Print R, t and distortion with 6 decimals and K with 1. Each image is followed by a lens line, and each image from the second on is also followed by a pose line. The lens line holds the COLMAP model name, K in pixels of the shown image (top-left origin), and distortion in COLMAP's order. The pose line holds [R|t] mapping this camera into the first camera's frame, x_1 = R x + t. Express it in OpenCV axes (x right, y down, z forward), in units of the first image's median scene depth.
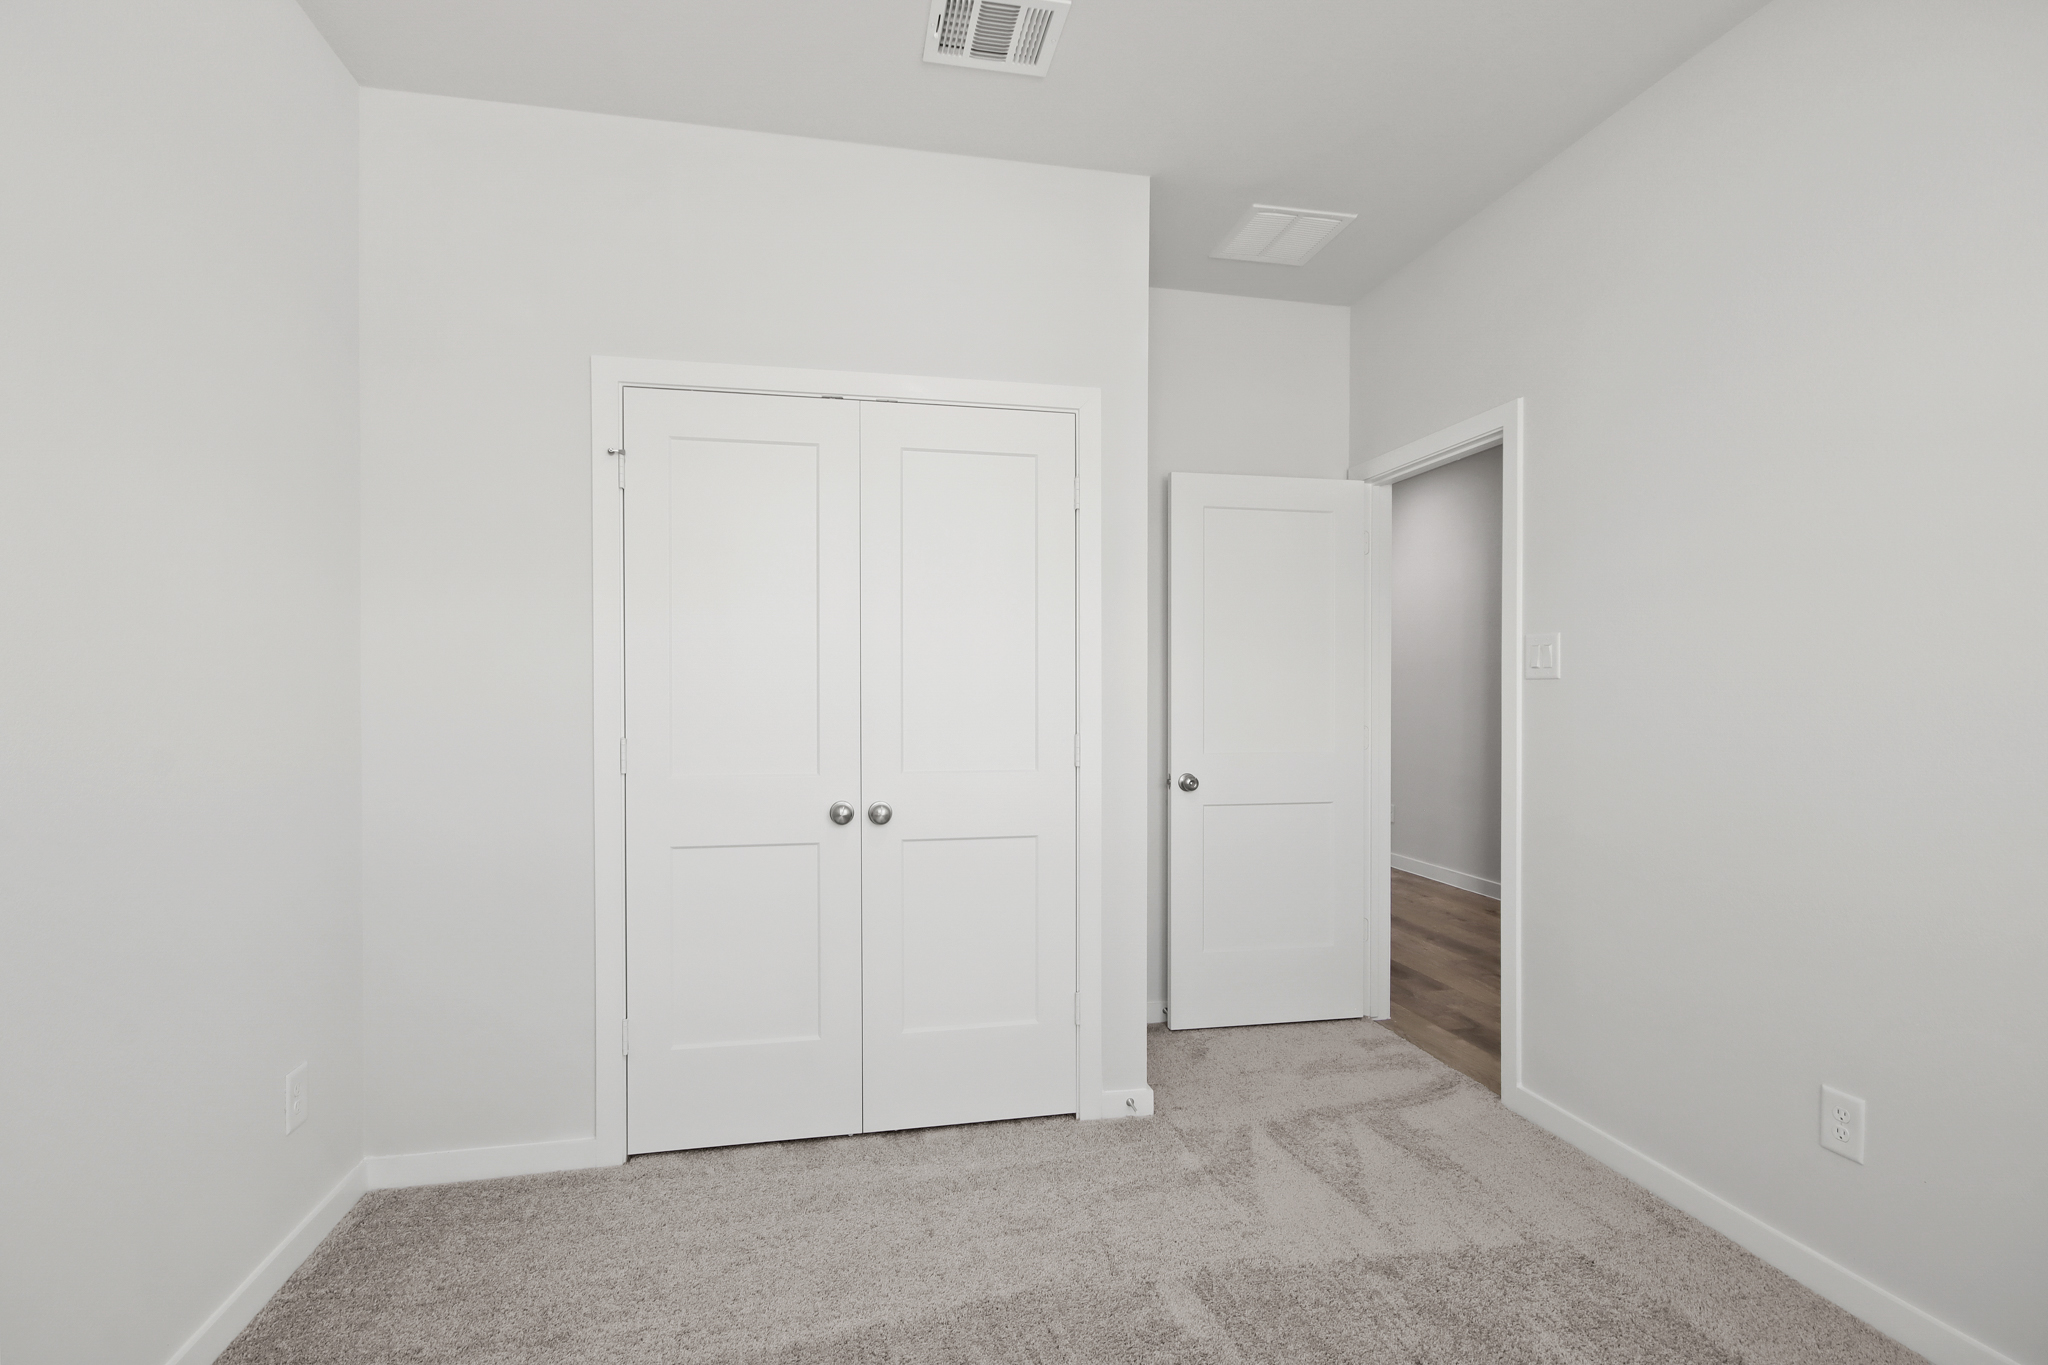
lens RADIAL K [[961.8, 0, 1023.1], [0, 961.8, 696.3], [0, 0, 1]] dist [0.001885, -0.003479]
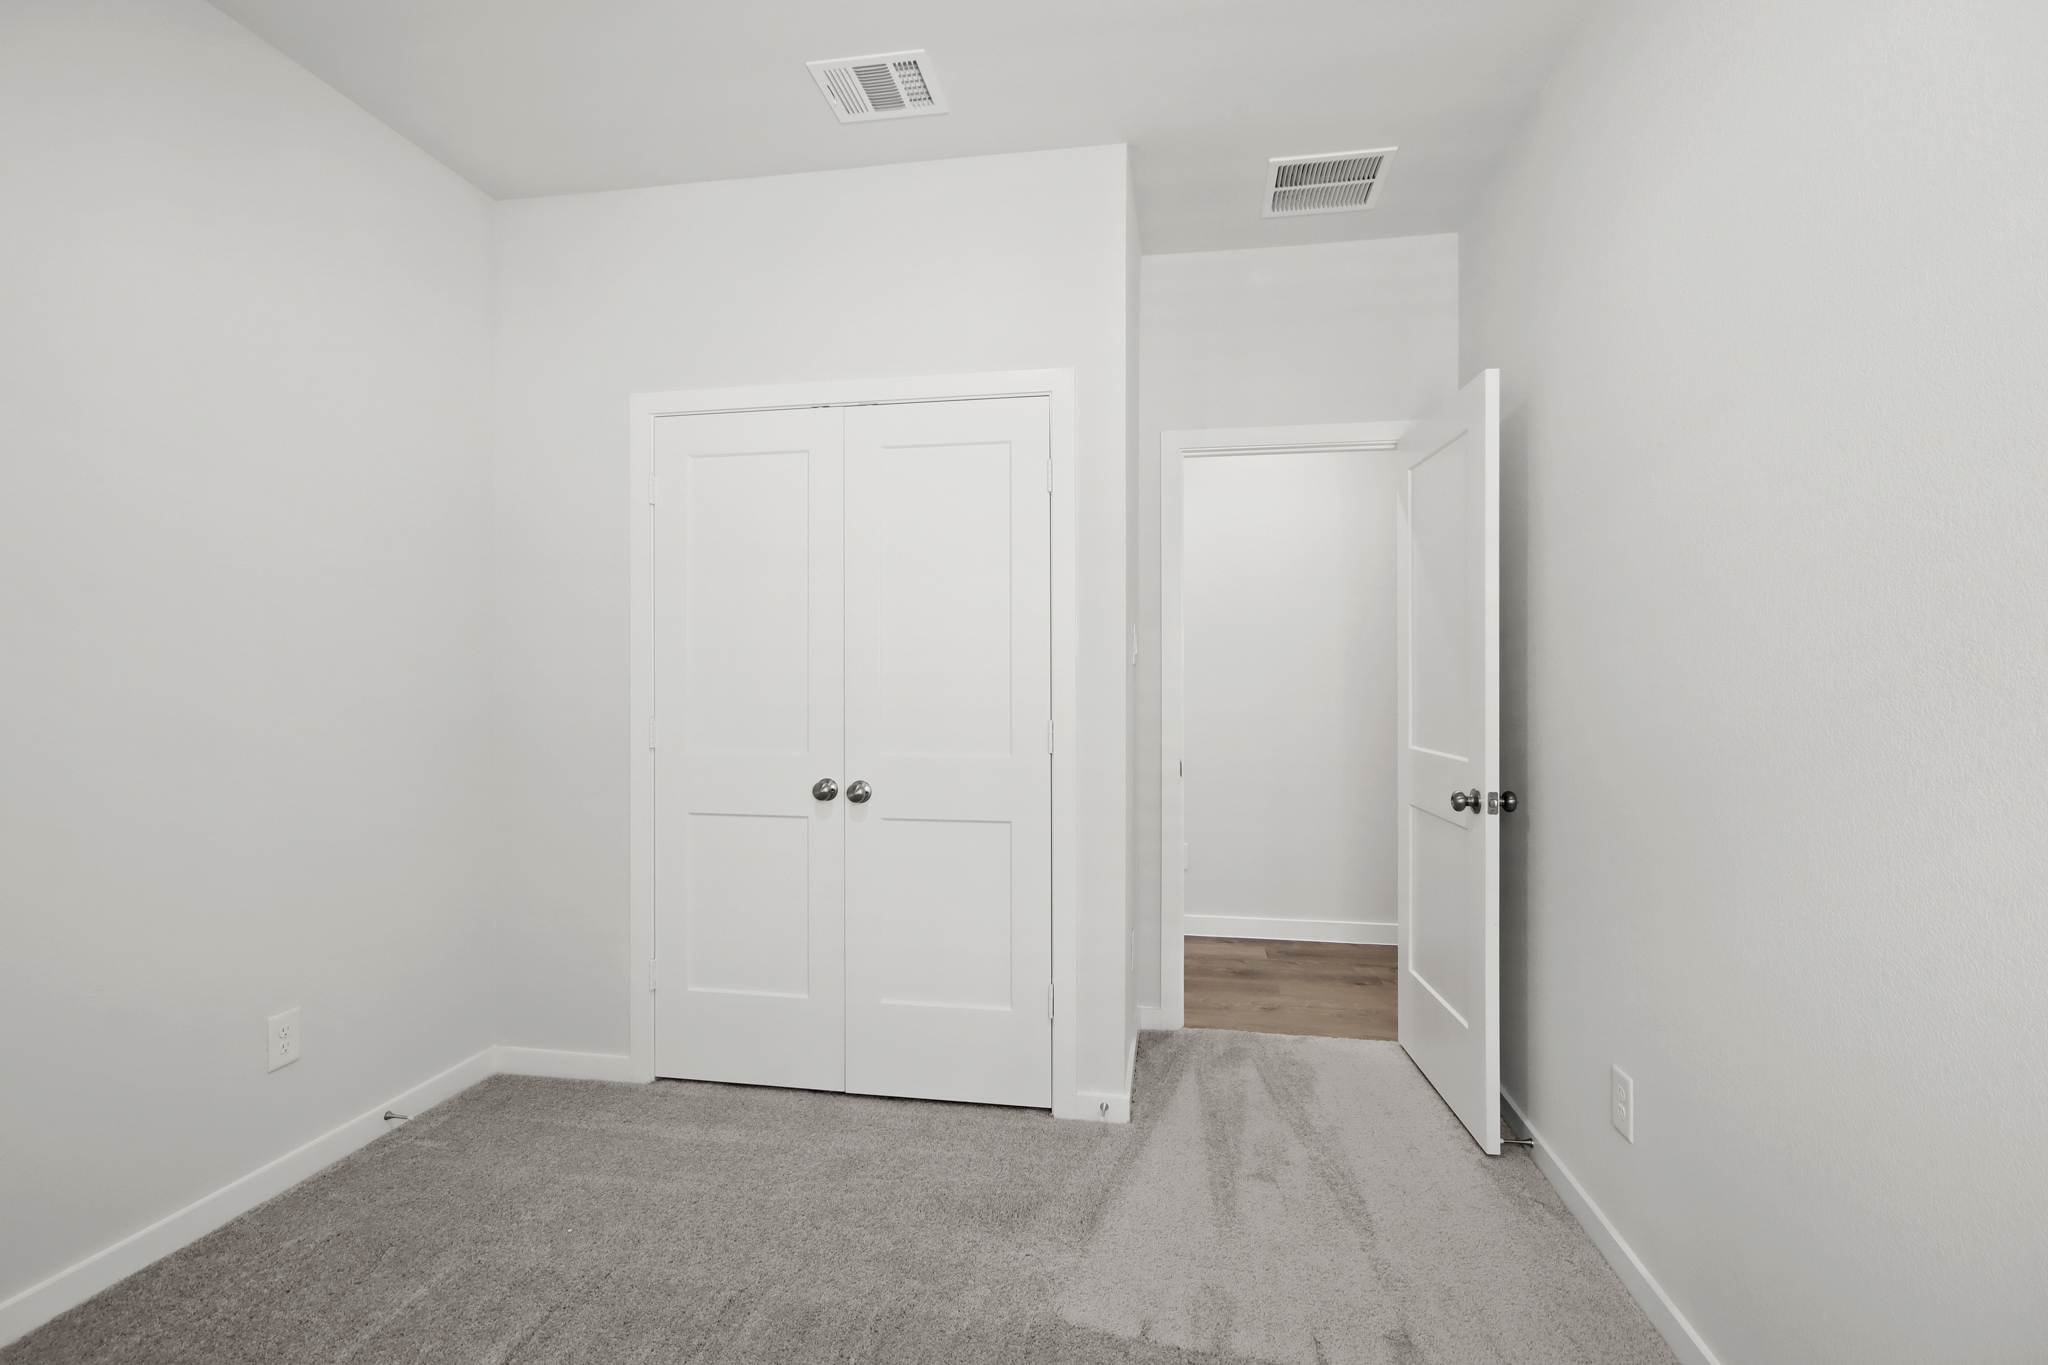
lens RADIAL K [[961.8, 0, 1020.9], [0, 961.8, 662.1], [0, 0, 1]] dist [0.001885, -0.003479]
pose [[0.926491, -0.005455, -0.376276, 0.418083], [-0.001654, 0.999826, -0.018567, -0.001578], [0.376312, 0.017825, 0.926321, 0.079906]]
